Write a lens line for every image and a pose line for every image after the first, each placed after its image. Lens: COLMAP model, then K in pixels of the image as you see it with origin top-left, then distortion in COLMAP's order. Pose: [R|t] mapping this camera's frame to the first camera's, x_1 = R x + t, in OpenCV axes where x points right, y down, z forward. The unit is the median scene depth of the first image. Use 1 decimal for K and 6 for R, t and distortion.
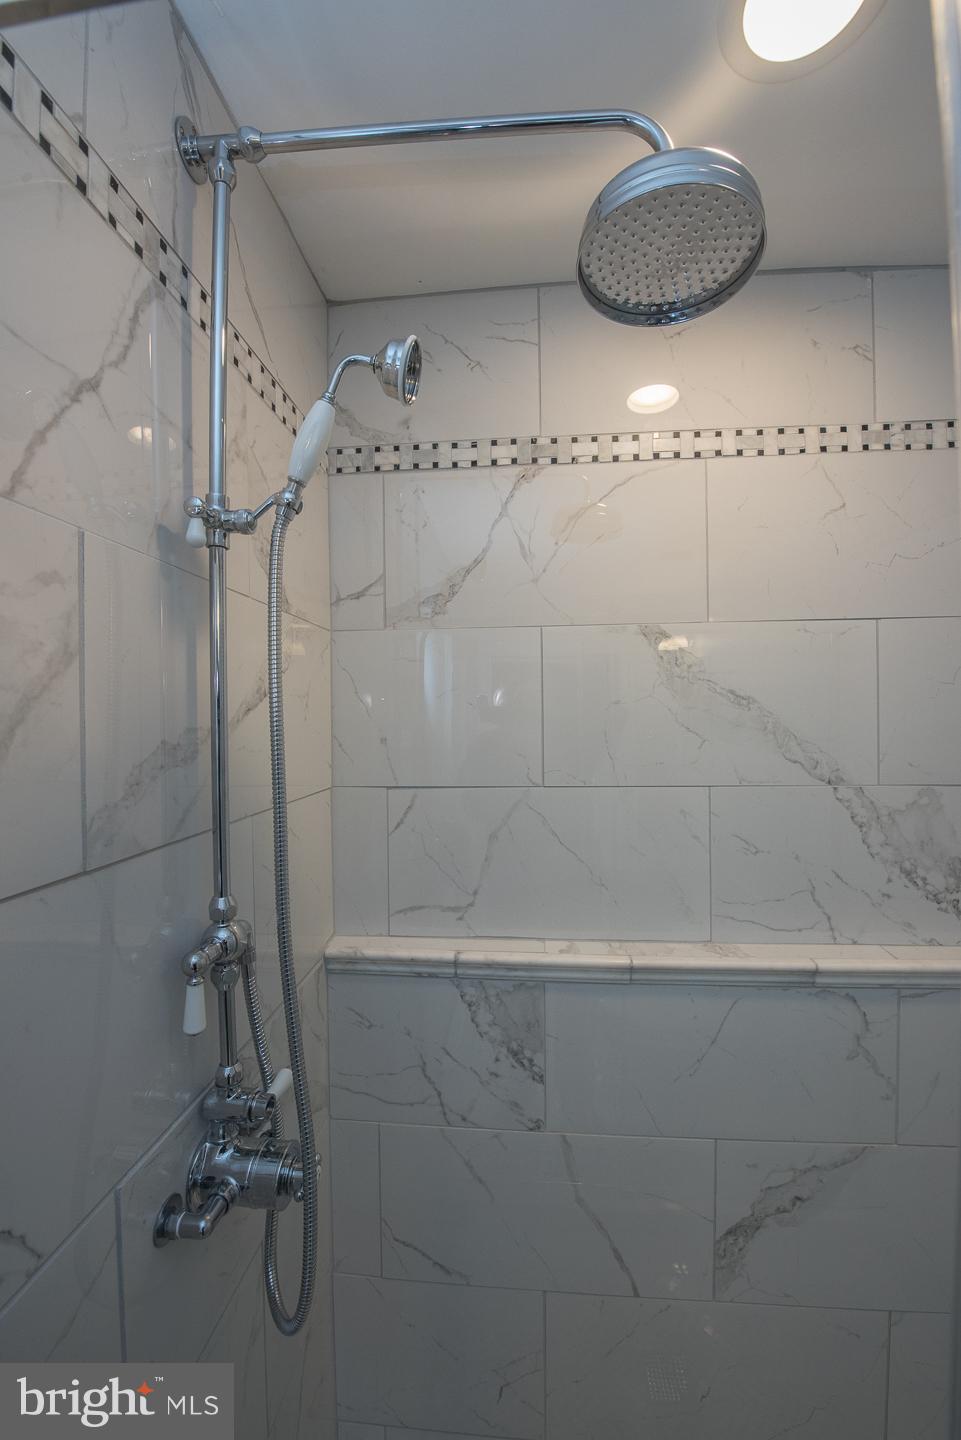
lens RADIAL K [[569.3, 0, 483.2], [0, 569.3, 722.5], [0, 0, 1]] dist [-0.023061, -0.000554]
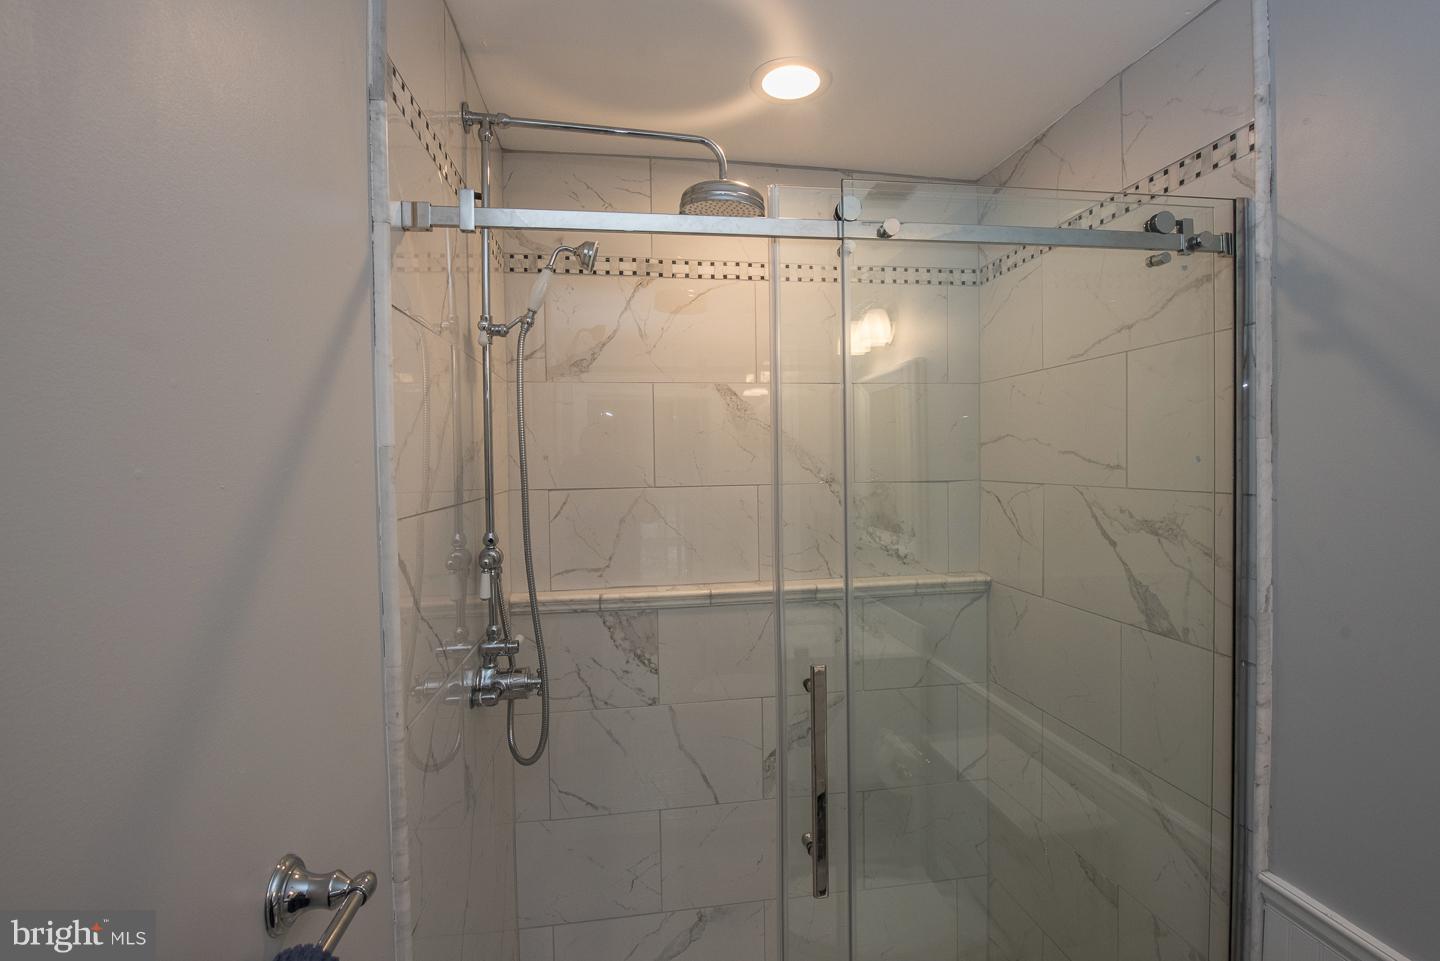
lens RADIAL K [[661.3, 0, 724.3], [0, 661.3, 477.7], [0, 0, 1]] dist [-0.001910, -0.000072]
pose [[0.969616, -0.009059, 0.244466, -0.156192], [0.005340, 0.999860, 0.015873, 0.062337], [-0.244576, -0.014085, 0.969528, -0.815276]]
